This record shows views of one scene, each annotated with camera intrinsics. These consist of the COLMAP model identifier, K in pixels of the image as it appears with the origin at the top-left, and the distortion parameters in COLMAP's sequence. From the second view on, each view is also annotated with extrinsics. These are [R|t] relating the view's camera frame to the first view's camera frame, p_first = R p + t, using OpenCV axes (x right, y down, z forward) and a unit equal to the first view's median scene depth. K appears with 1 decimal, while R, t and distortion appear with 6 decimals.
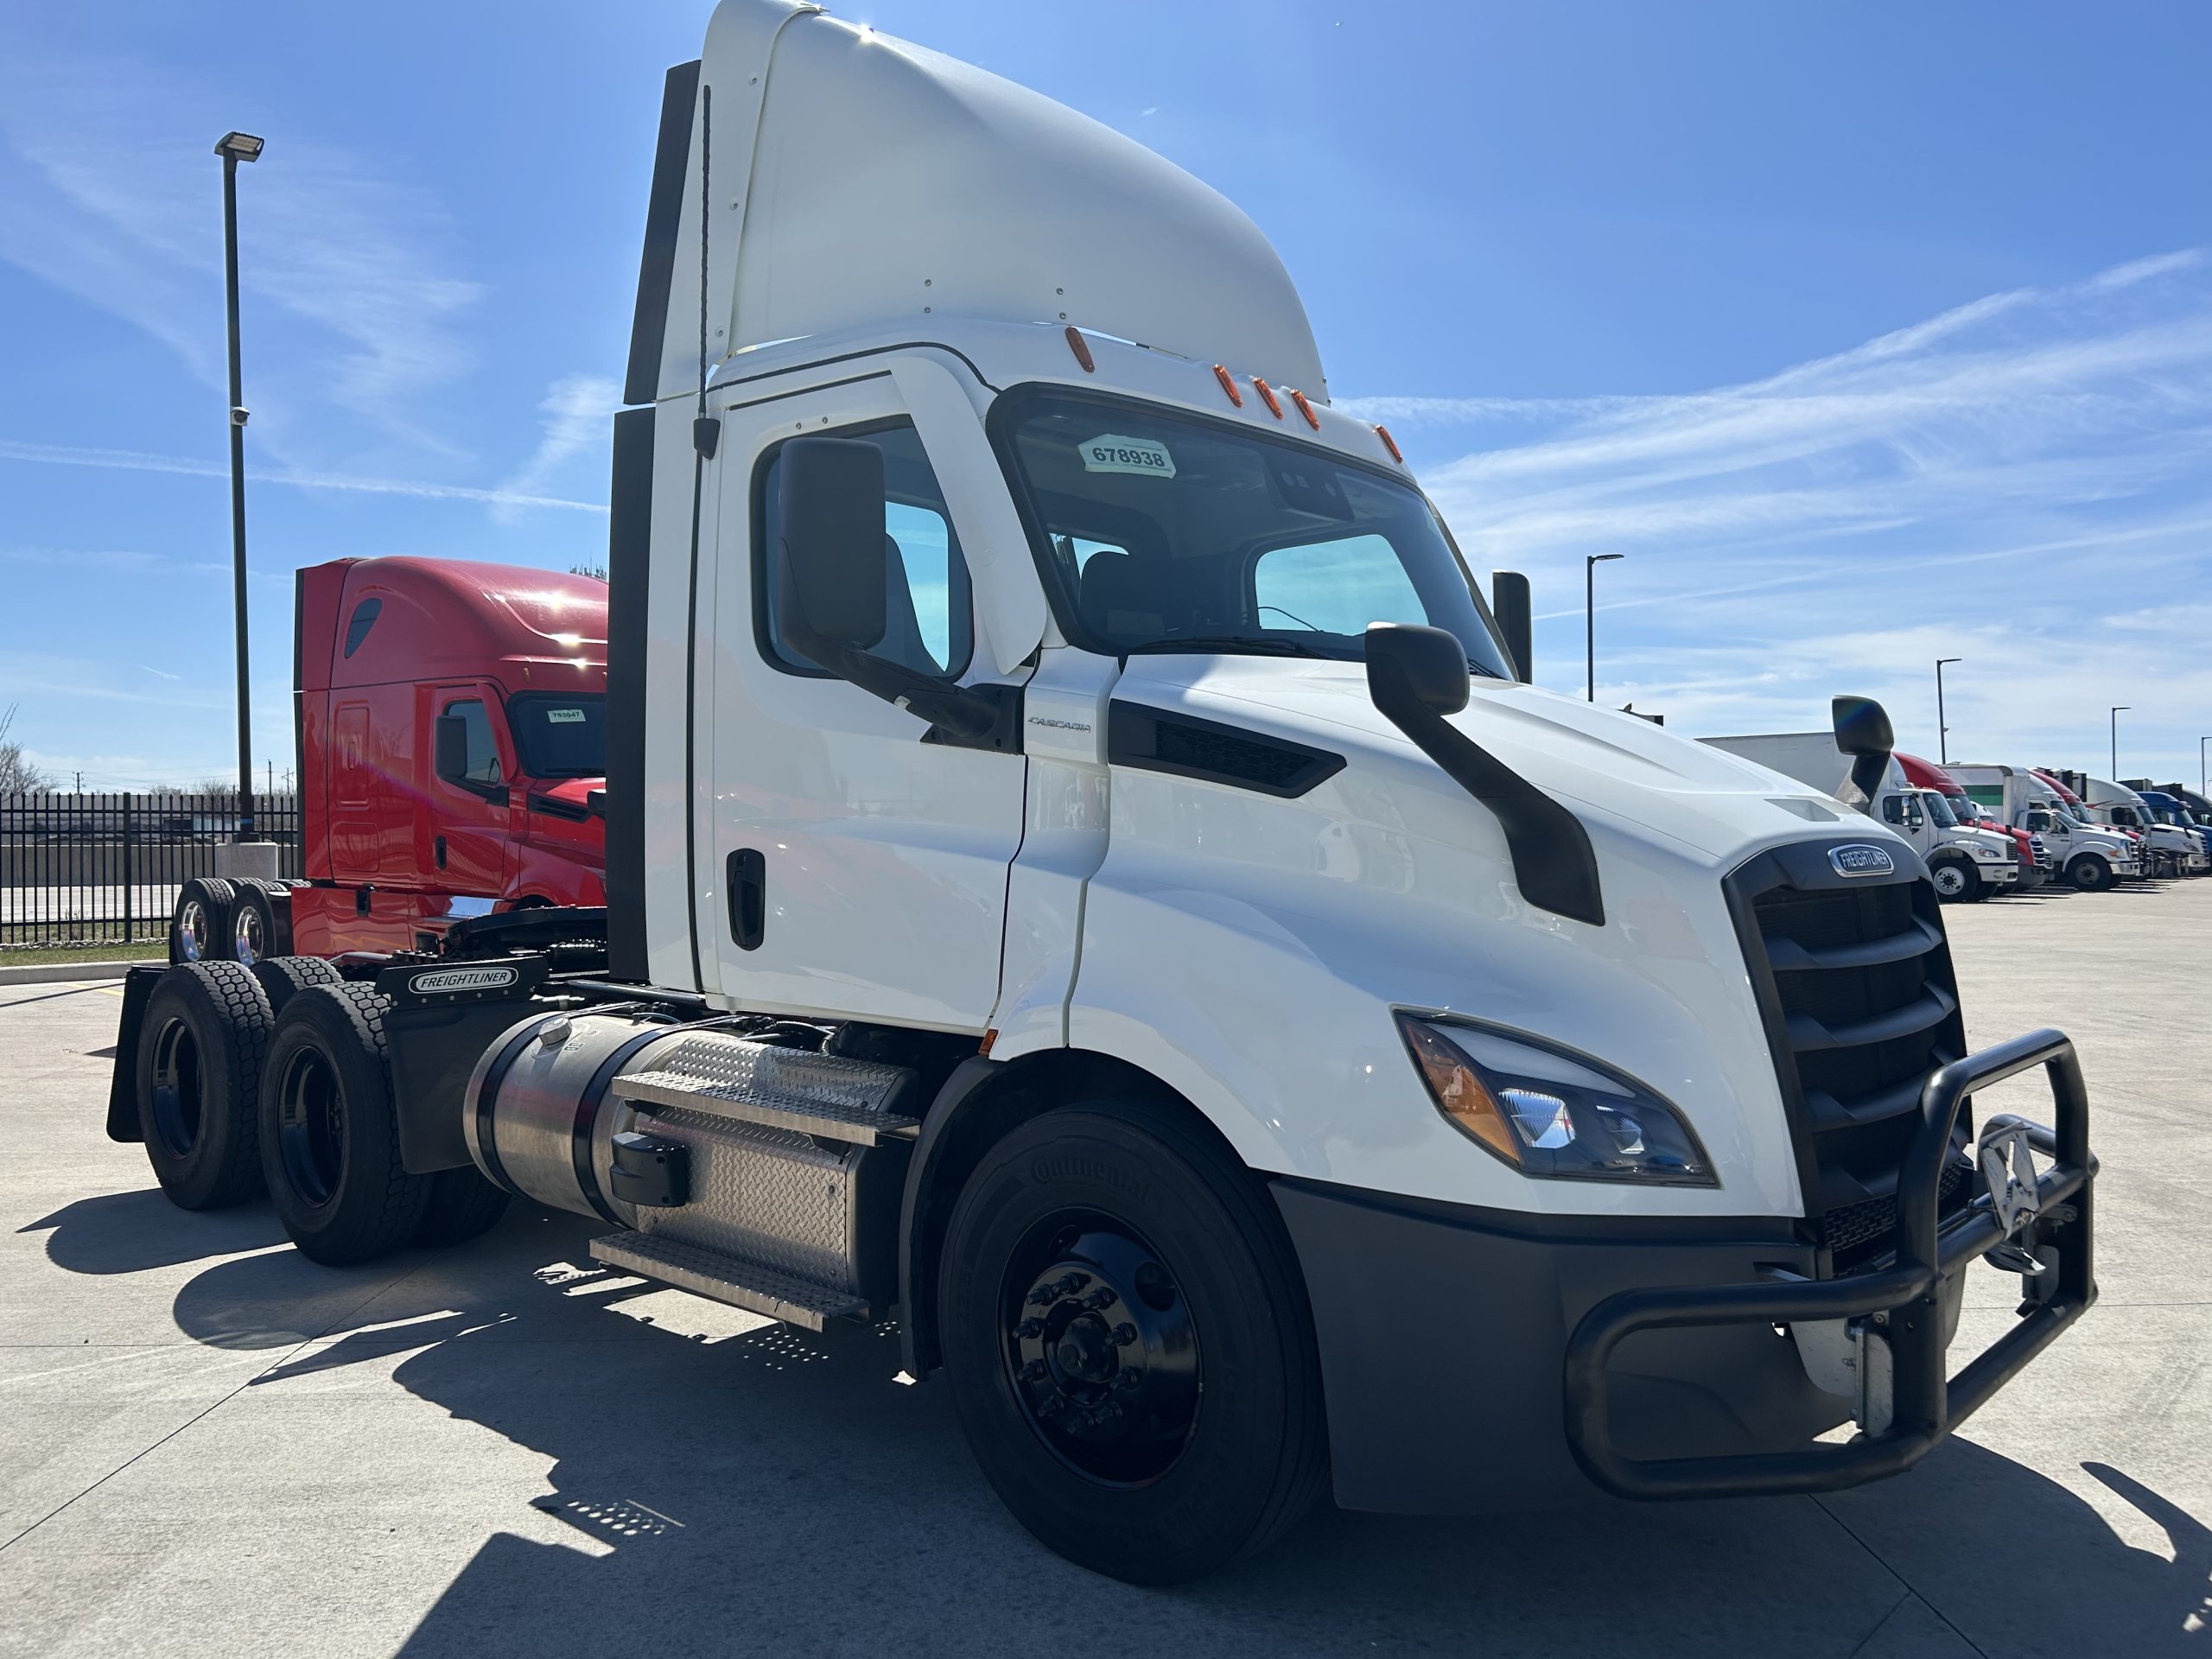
lens RADIAL K [[1705.8, 0, 1097.9], [0, 1705.8, 832.1], [0, 0, 1]] dist [0.006645, -0.003427]
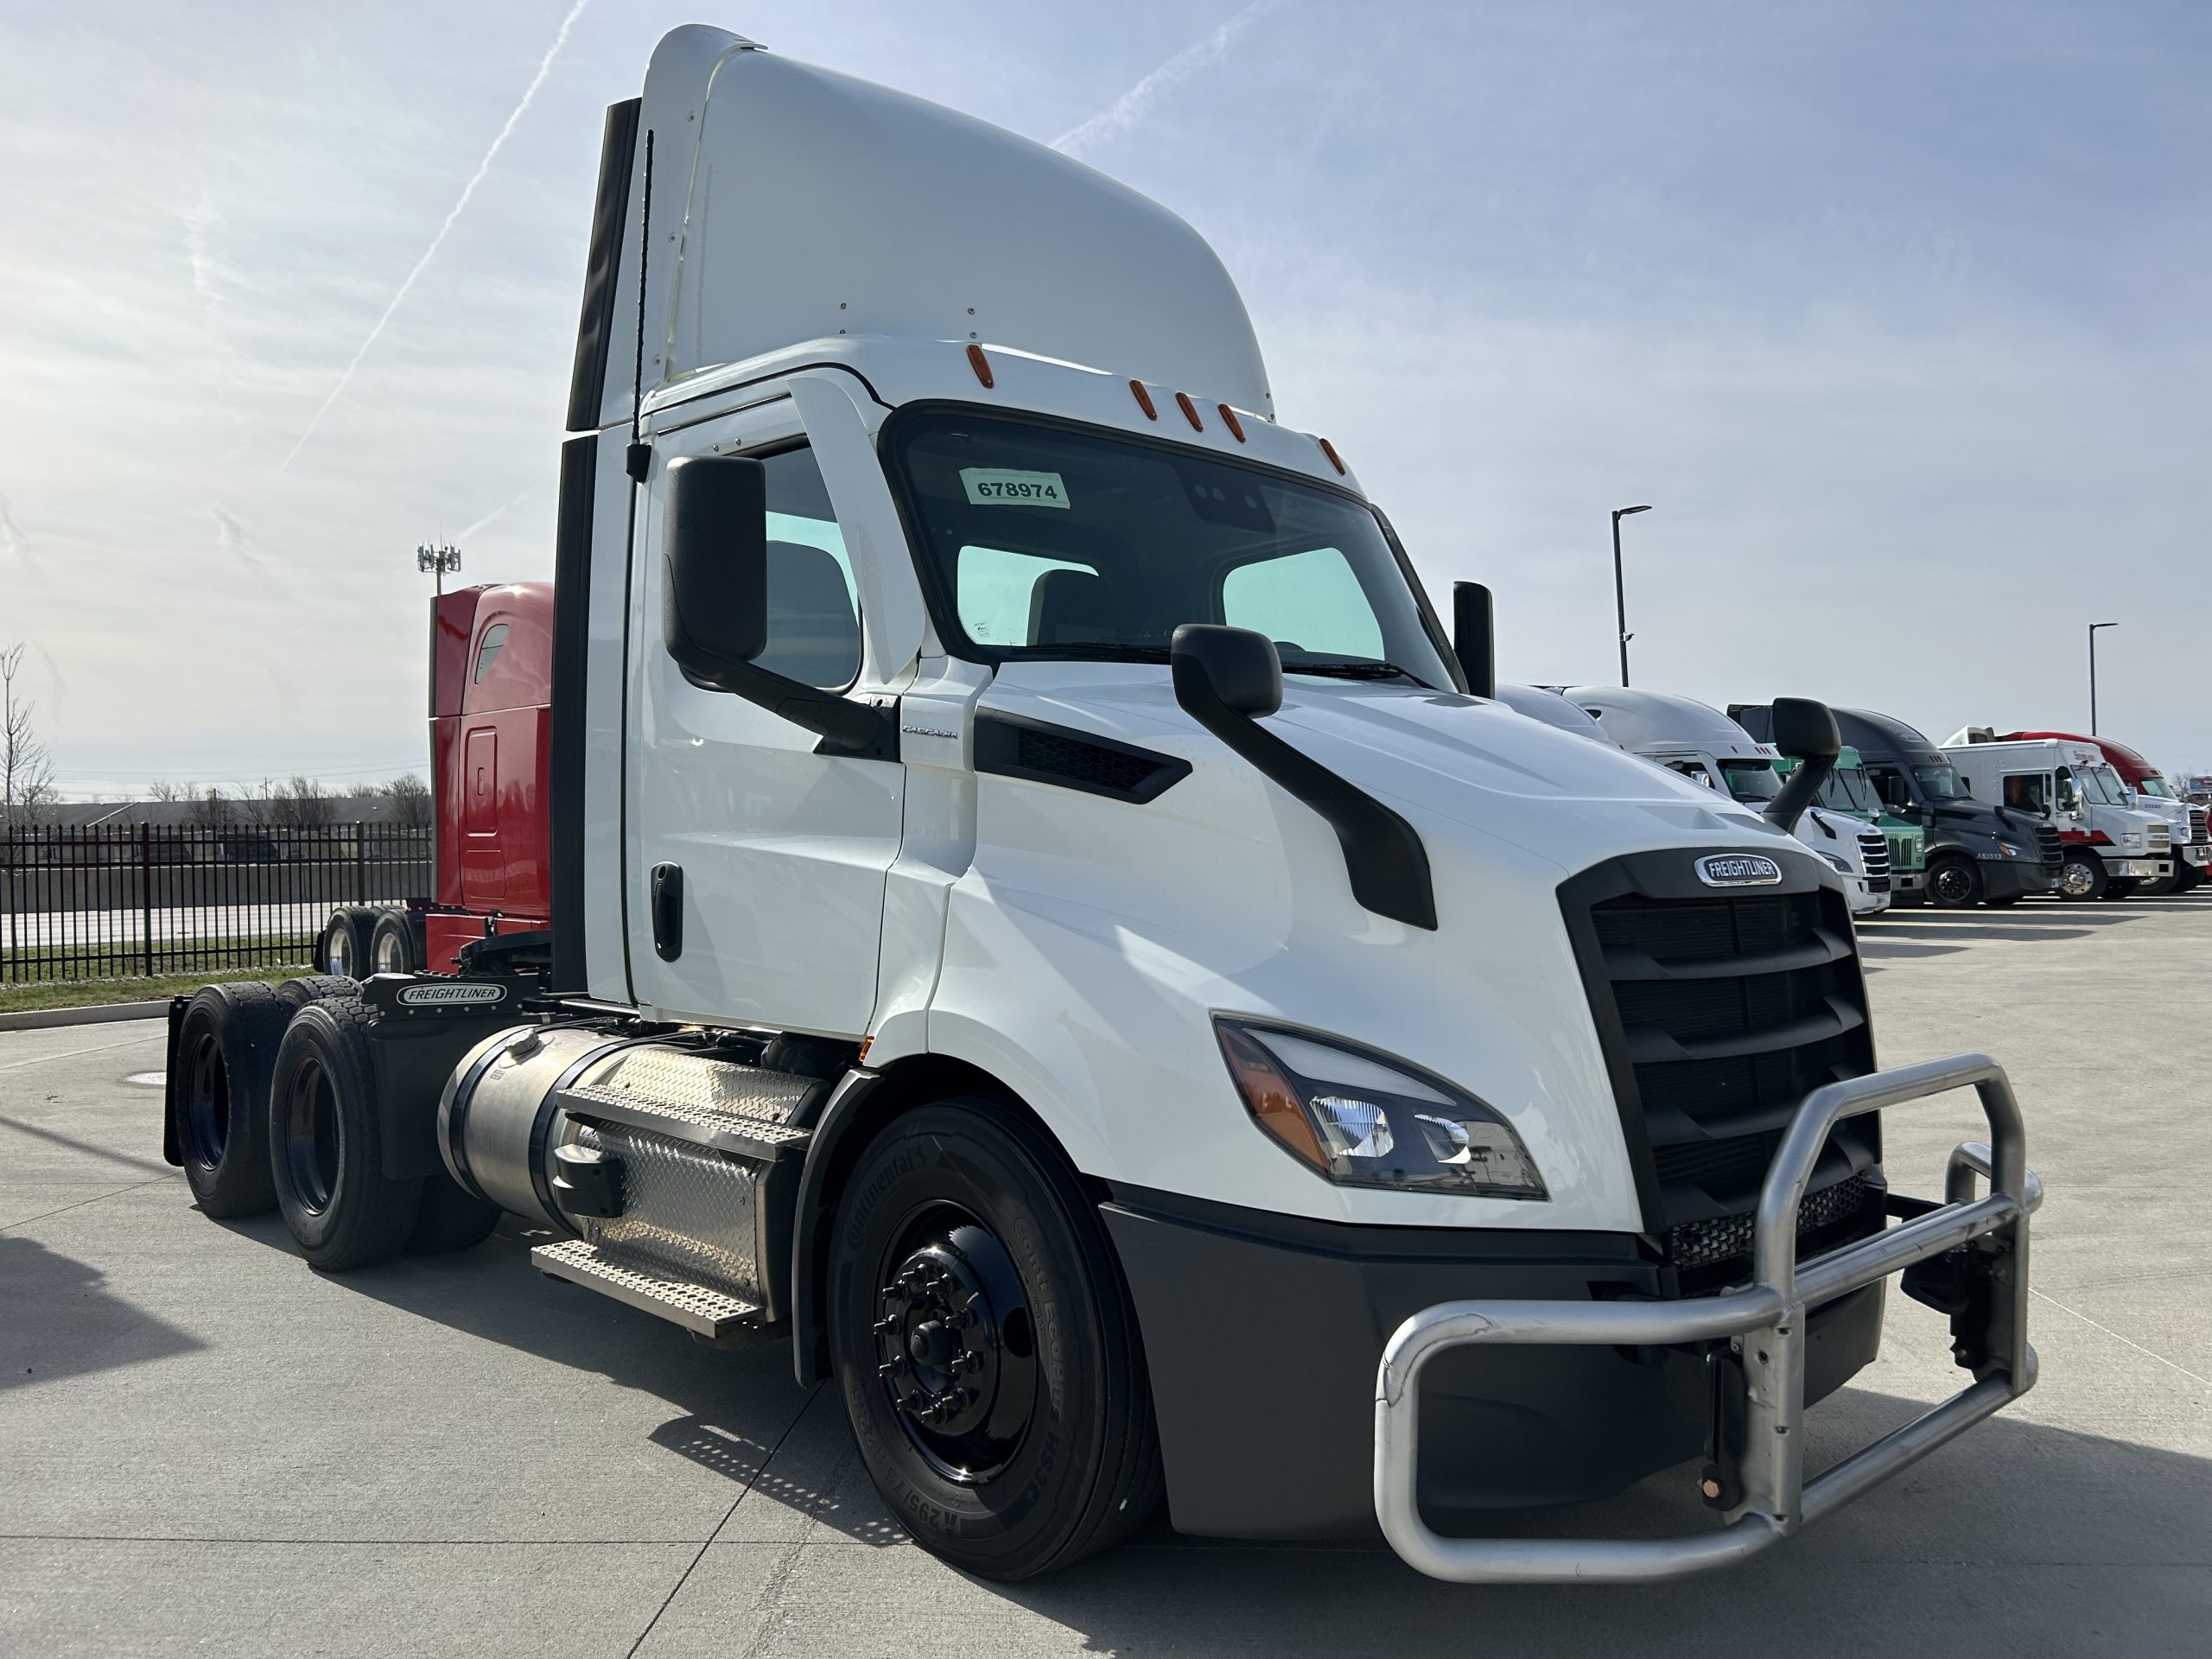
lens RADIAL K [[1705.8, 0, 1111.1], [0, 1705.8, 834.1], [0, 0, 1]] dist [0.006645, -0.003427]
pose [[0.996361, -0.001851, -0.085219, 0.151477], [-0.000075, 0.999745, -0.022592, 0.016914], [0.085239, 0.022516, 0.996106, 0.005640]]
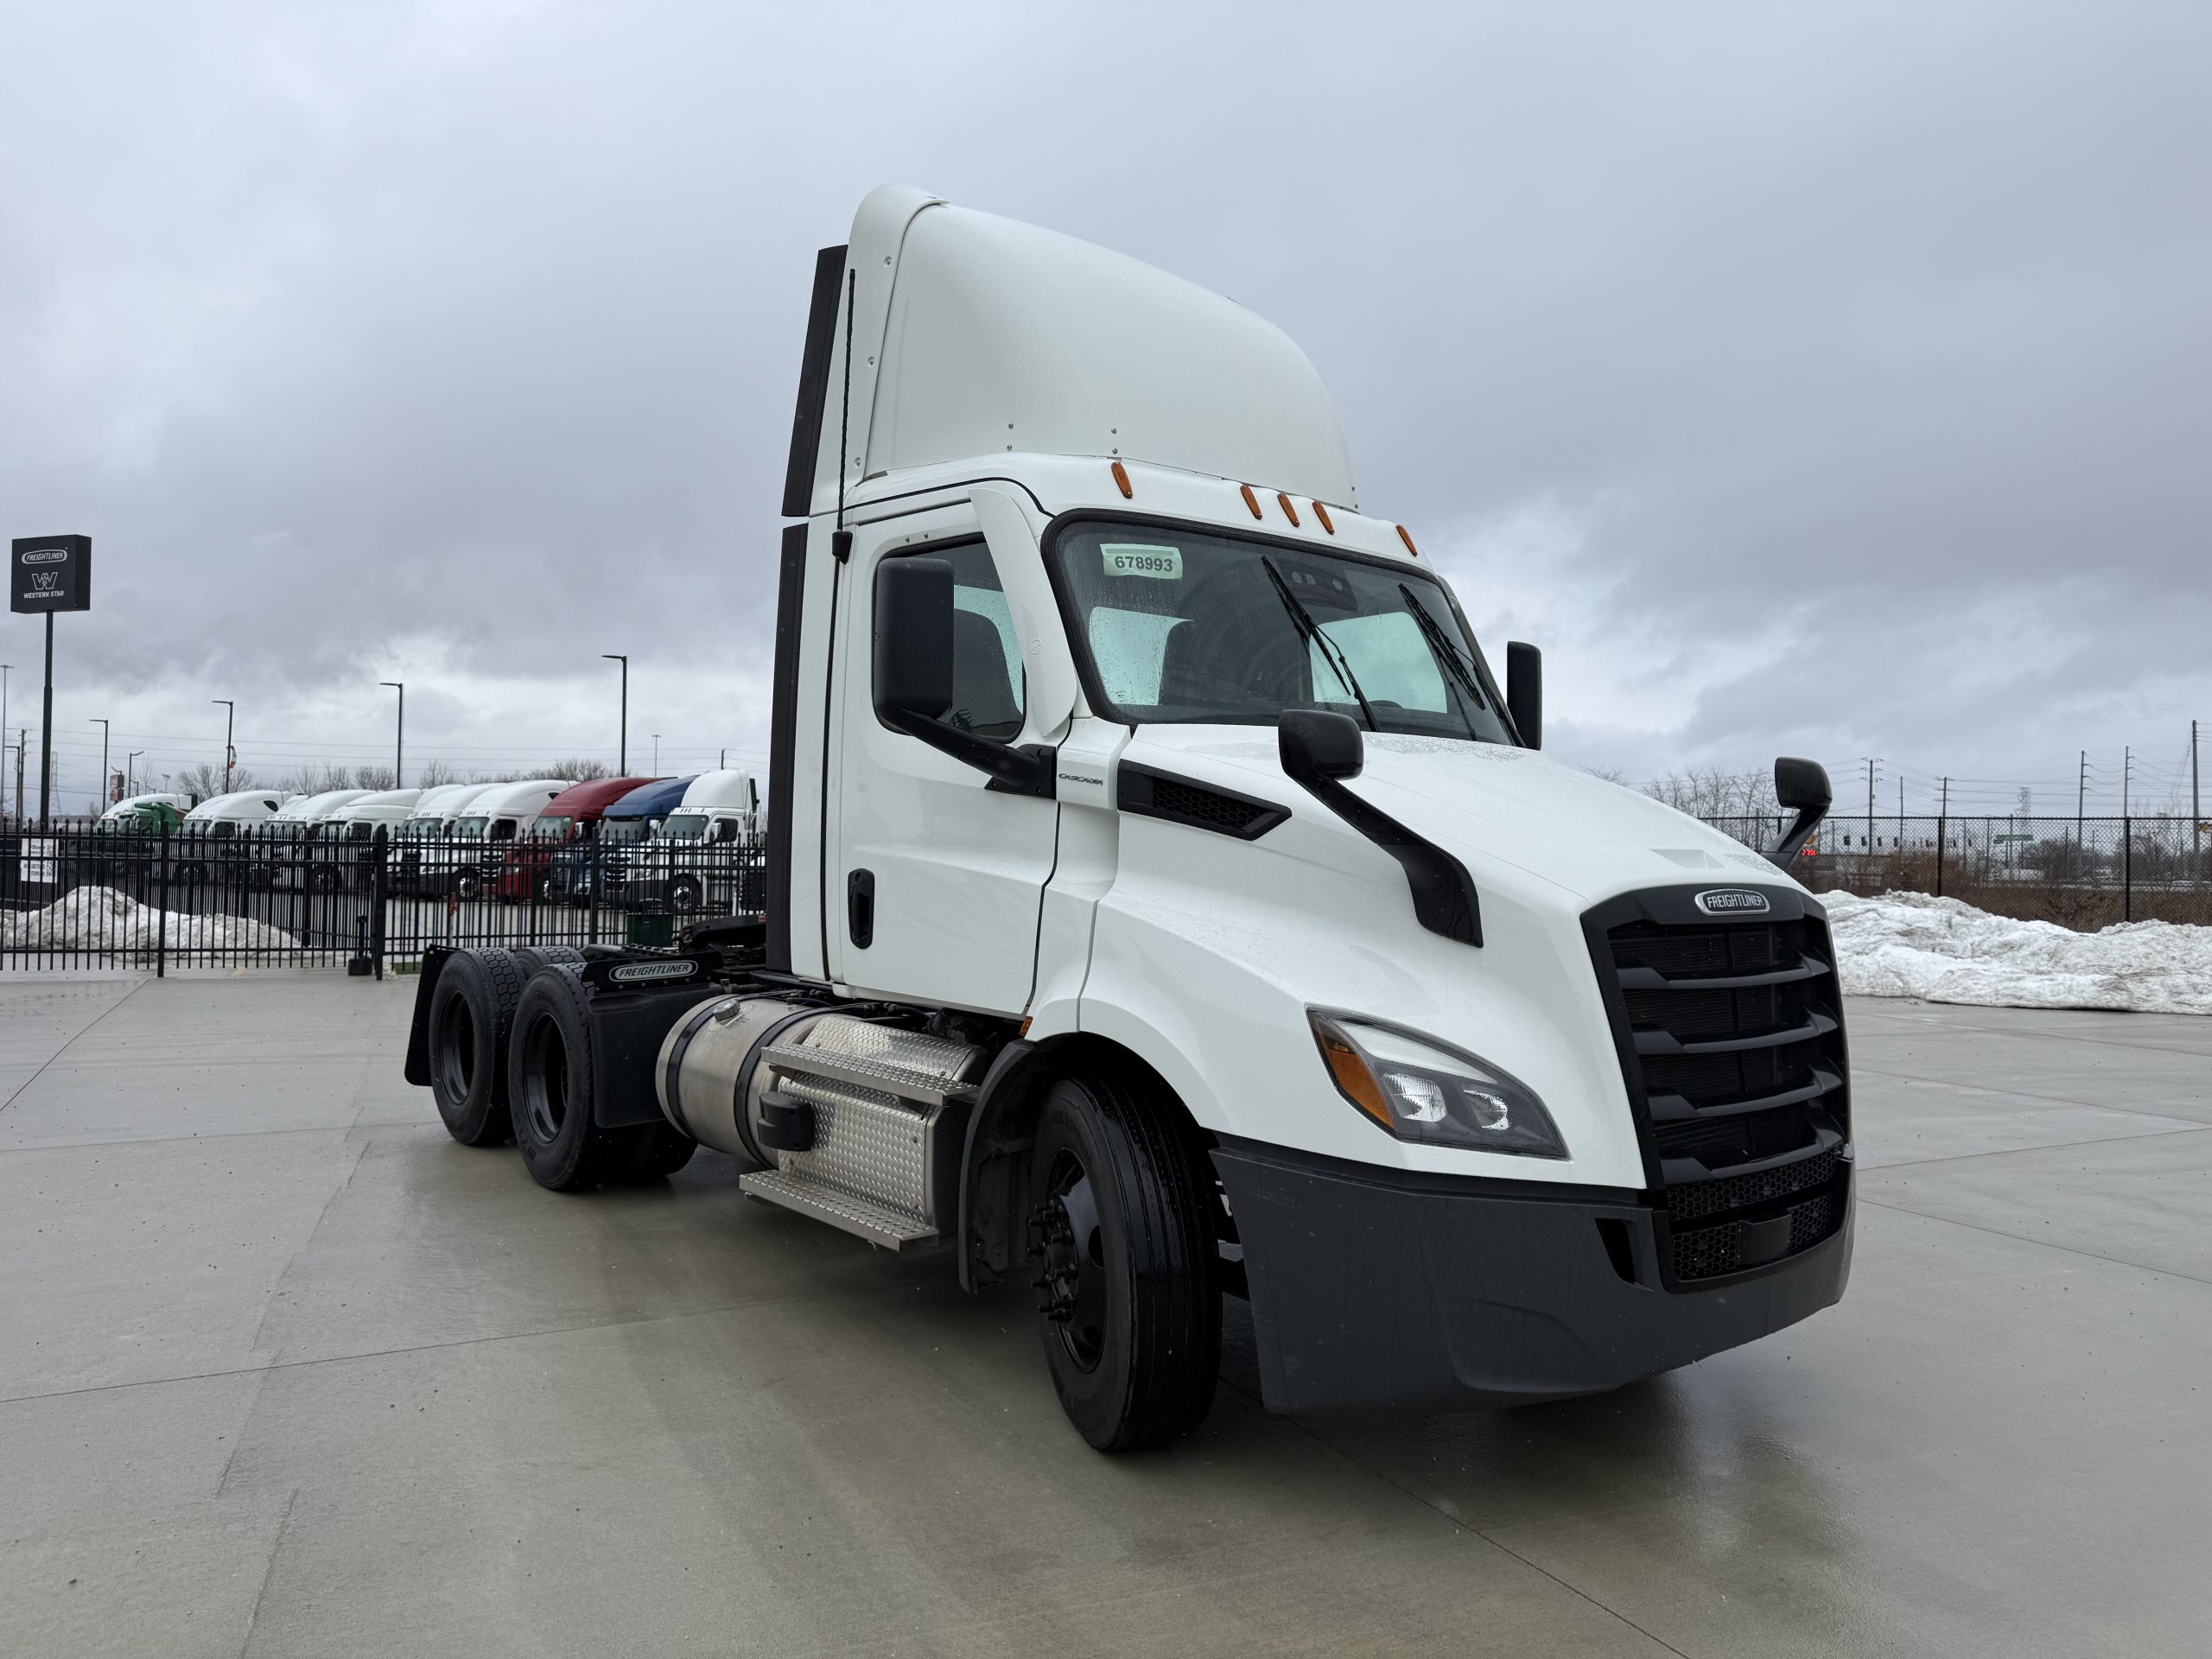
lens RADIAL K [[1604.7, 0, 1096.0], [0, 1604.7, 820.7], [0, 0, 1]] dist [0.048421, -0.004992]
pose [[0.989848, 0.017700, -0.141021, 0.141323], [-0.020622, 0.999601, -0.019287, -0.007650], [0.140623, 0.022000, 0.989819, -0.170957]]
